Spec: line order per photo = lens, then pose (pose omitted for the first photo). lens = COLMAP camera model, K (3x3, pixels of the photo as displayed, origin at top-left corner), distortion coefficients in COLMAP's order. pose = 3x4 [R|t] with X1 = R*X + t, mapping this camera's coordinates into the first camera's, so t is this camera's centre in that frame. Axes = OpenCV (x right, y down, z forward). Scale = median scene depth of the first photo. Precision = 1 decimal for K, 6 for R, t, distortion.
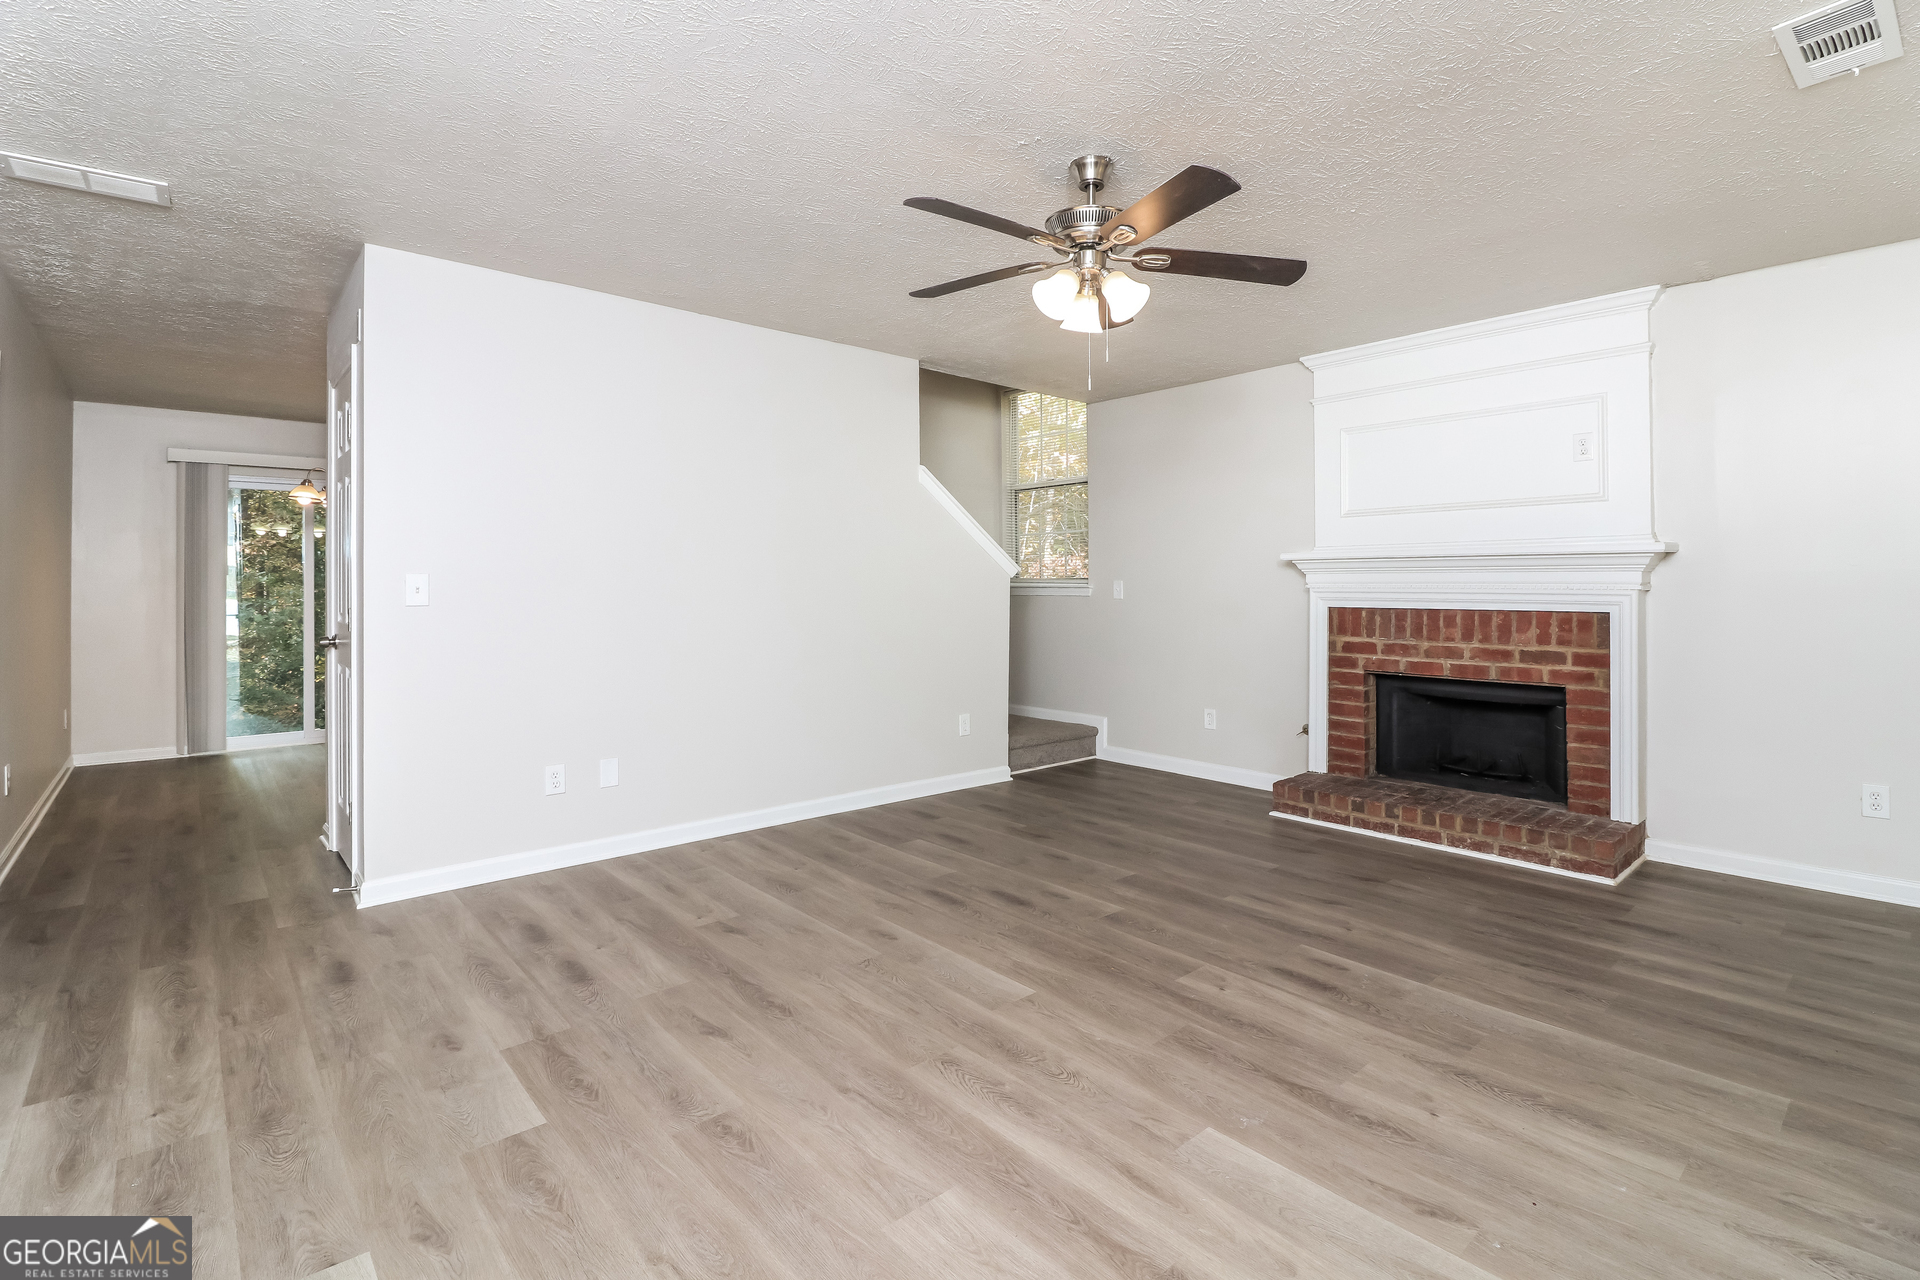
lens RADIAL K [[886.8, 0, 921.3], [0, 886.8, 584.7], [0, 0, 1]] dist [-0.001996, -0.000886]
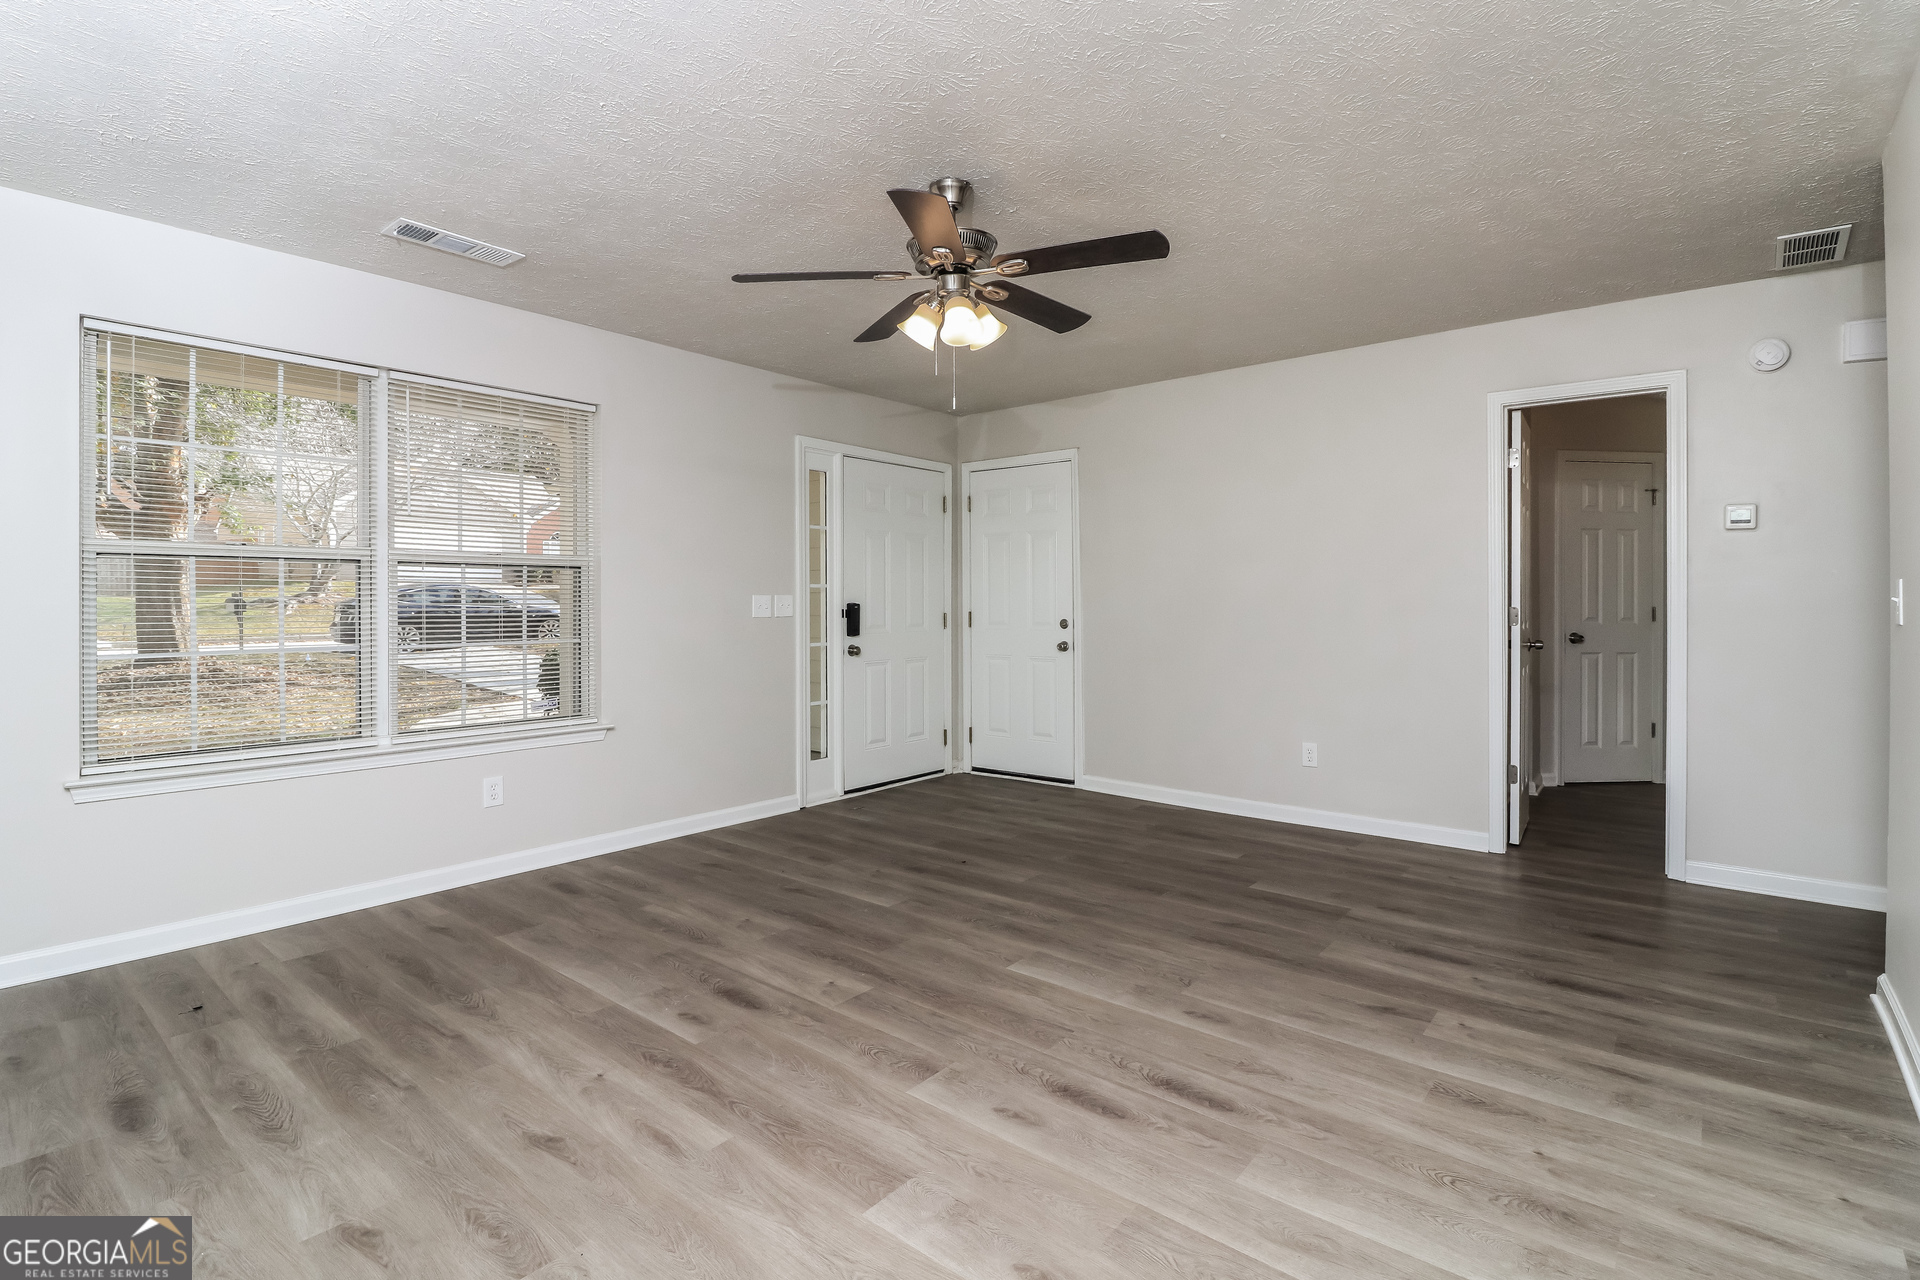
lens RADIAL K [[915.0, 0, 989.9], [0, 915.0, 591.3], [0, 0, 1]] dist [0.001348, -0.008337]
pose [[-0.973370, 0.002225, -0.229230, 0.271840], [0.004146, 0.999960, -0.007902, 0.006156], [0.229203, -0.008642, -0.973340, 1.405470]]
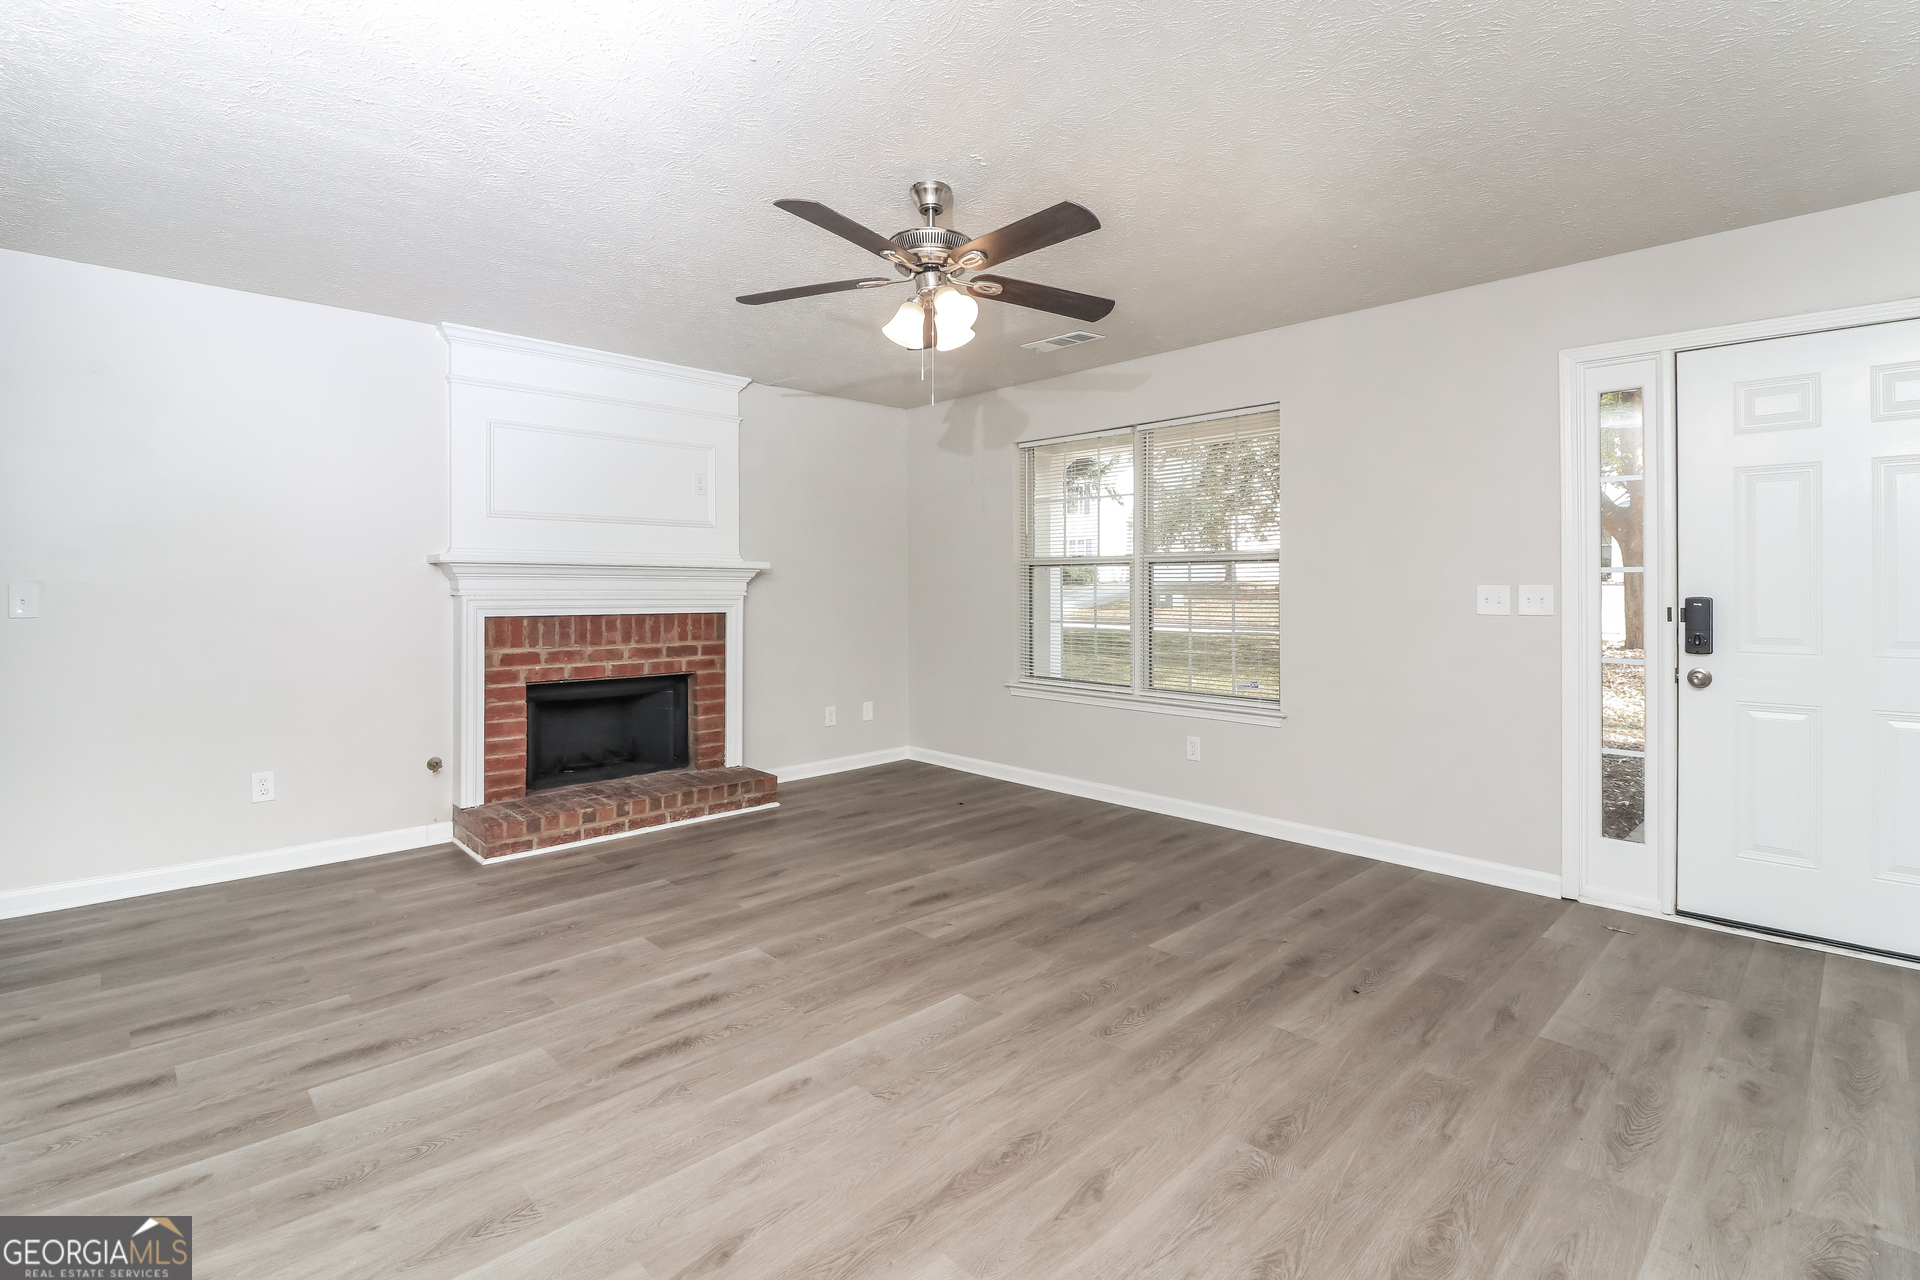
lens RADIAL K [[915.0, 0, 989.9], [0, 915.0, 591.3], [0, 0, 1]] dist [0.001348, -0.008337]
pose [[-0.103444, -0.000047, 0.994635, -0.617756], [-0.001065, 0.999999, -0.000064, -0.001103], [-0.994635, -0.001066, -0.103444, 0.725107]]
